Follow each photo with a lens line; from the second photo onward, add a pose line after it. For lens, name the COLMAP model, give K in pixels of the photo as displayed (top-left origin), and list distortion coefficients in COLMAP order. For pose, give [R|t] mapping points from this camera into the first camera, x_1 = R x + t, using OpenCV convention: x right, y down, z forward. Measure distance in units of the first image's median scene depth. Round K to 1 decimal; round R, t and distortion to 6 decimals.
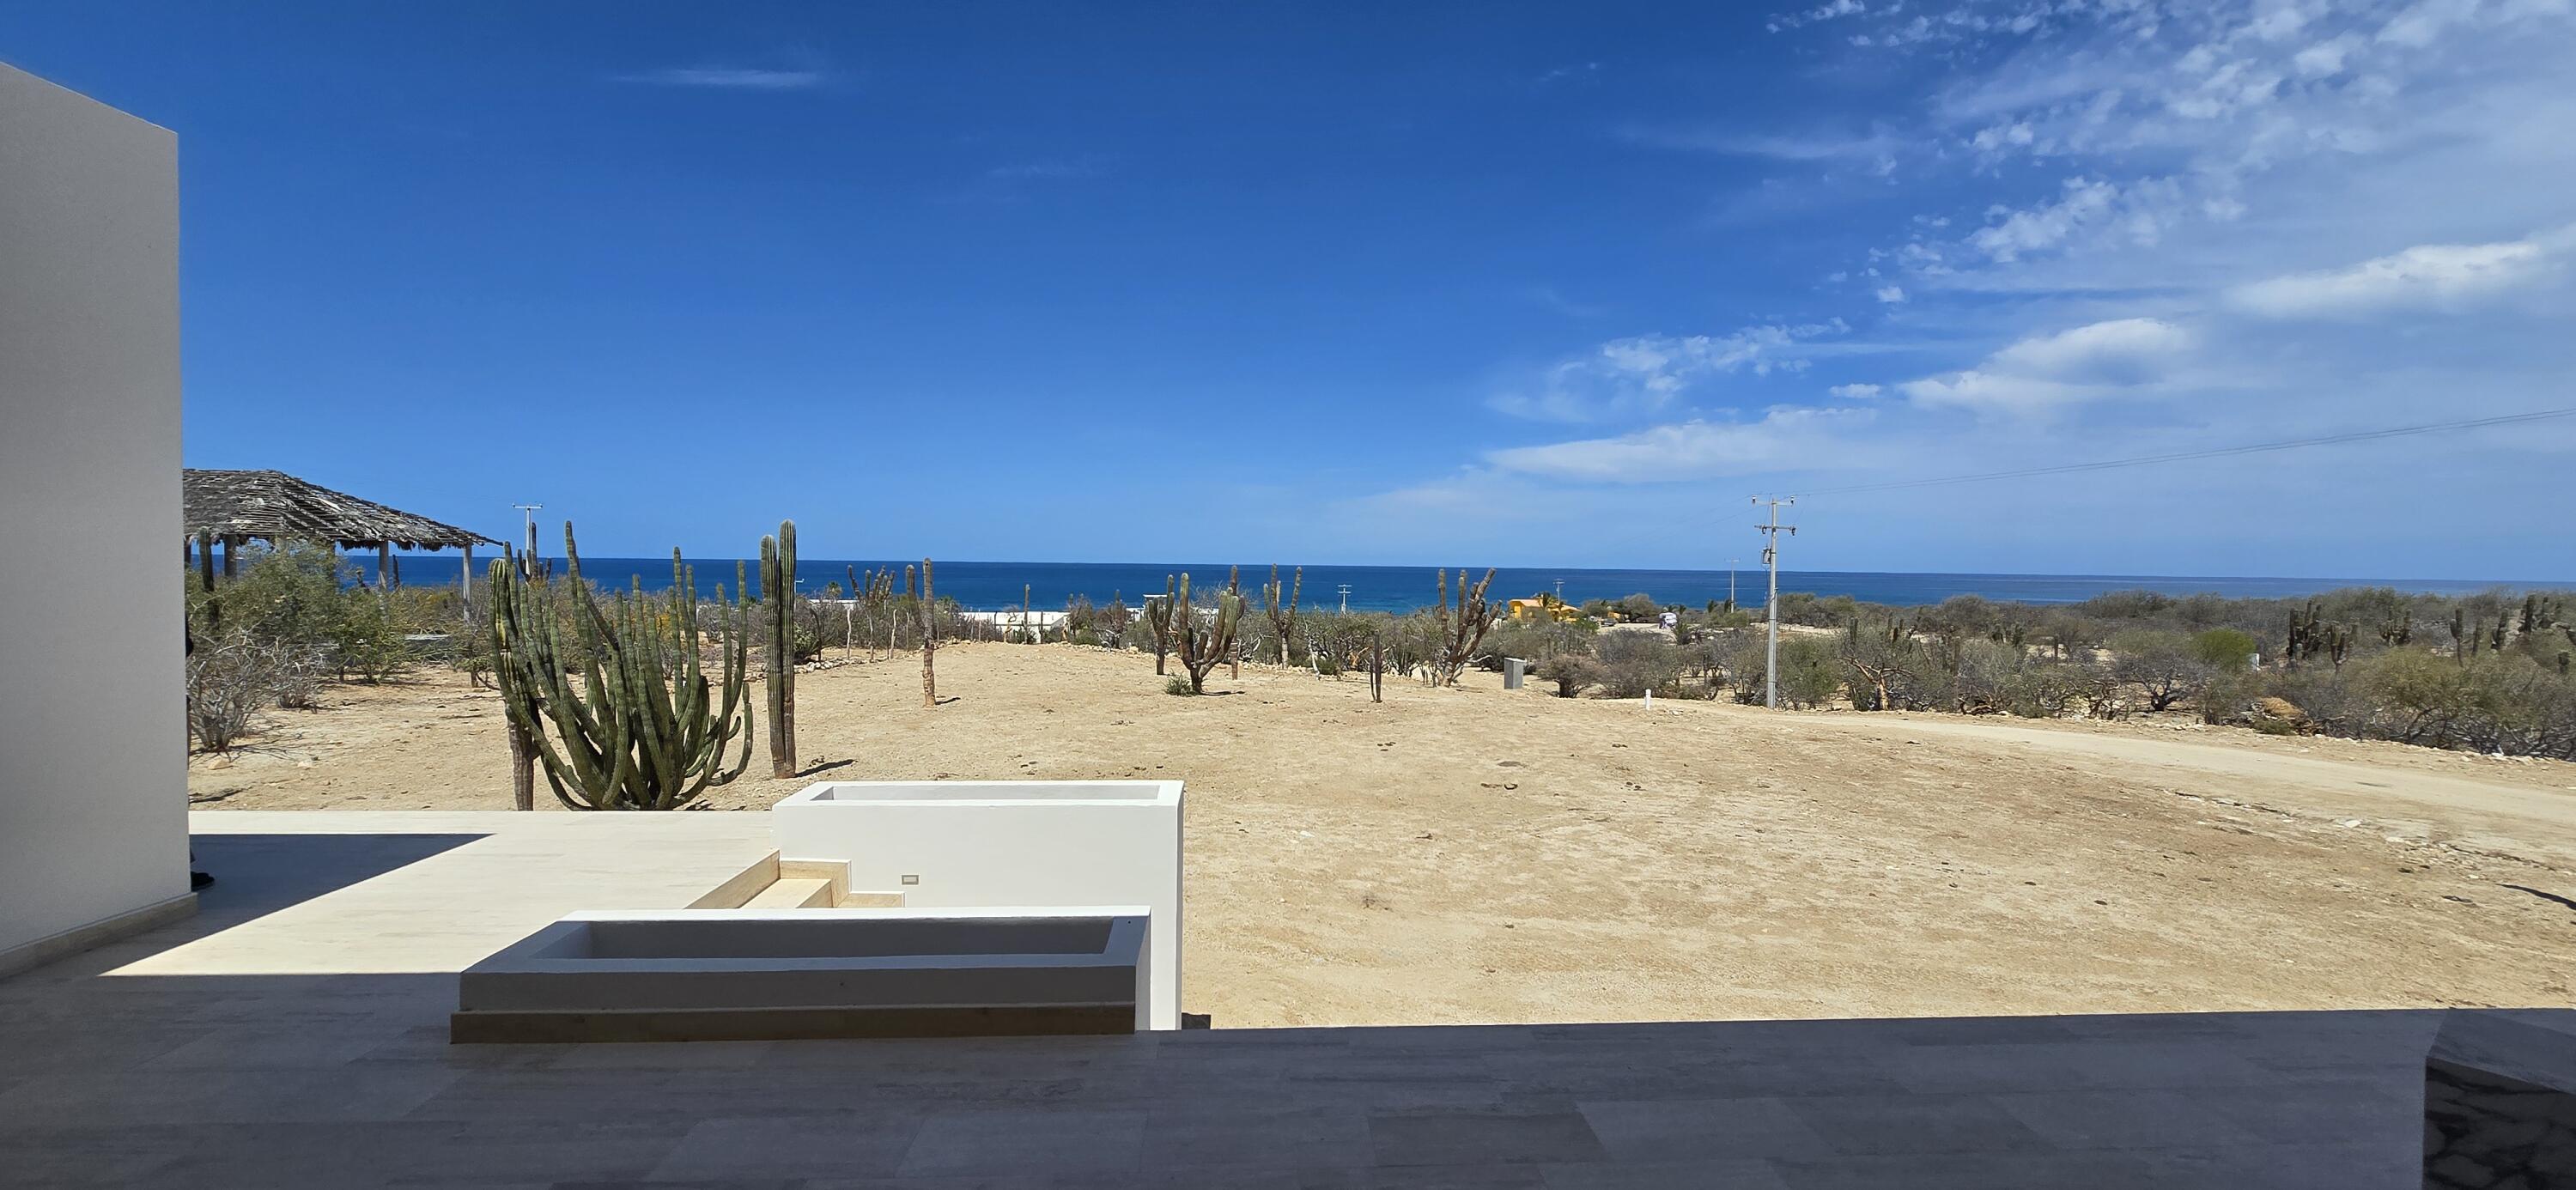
lens RADIAL K [[1047.4, 0, 1296.8], [0, 1047.4, 592.4], [0, 0, 1]] dist [-0.001936, -0.000189]
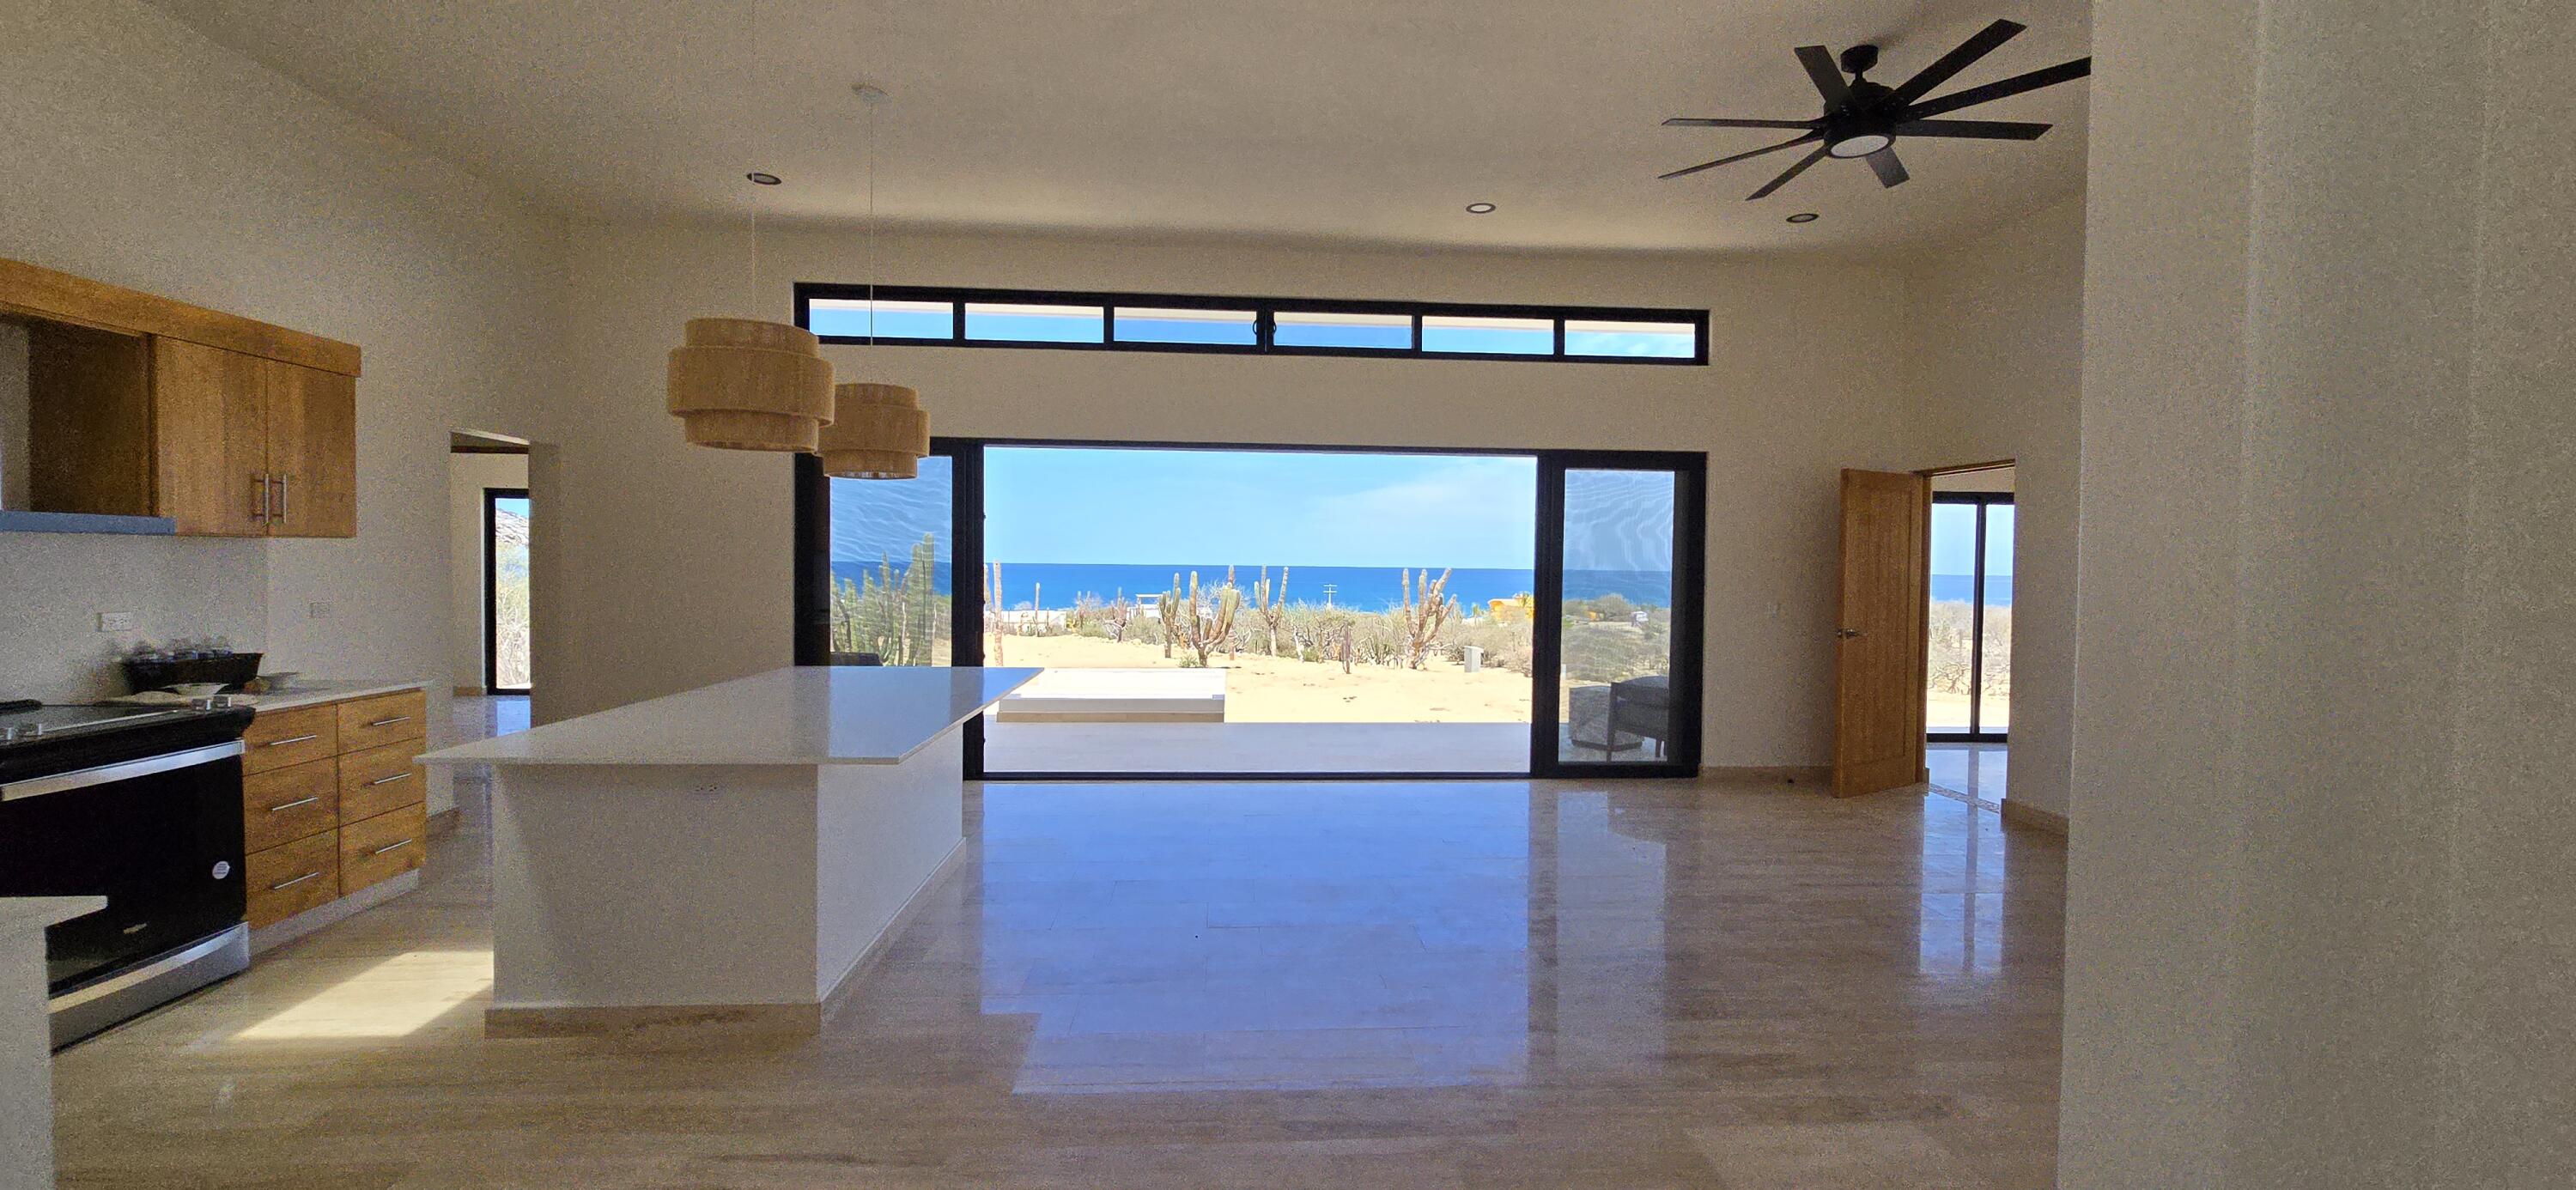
lens RADIAL K [[1047.4, 0, 1296.8], [0, 1047.4, 592.4], [0, 0, 1]] dist [-0.001936, -0.000189]
pose [[0.999940, -0.001981, 0.010739, 0.002283], [0.002004, 0.999996, -0.002088, 0.006127], [-0.010734, 0.002110, 0.999940, -0.172844]]
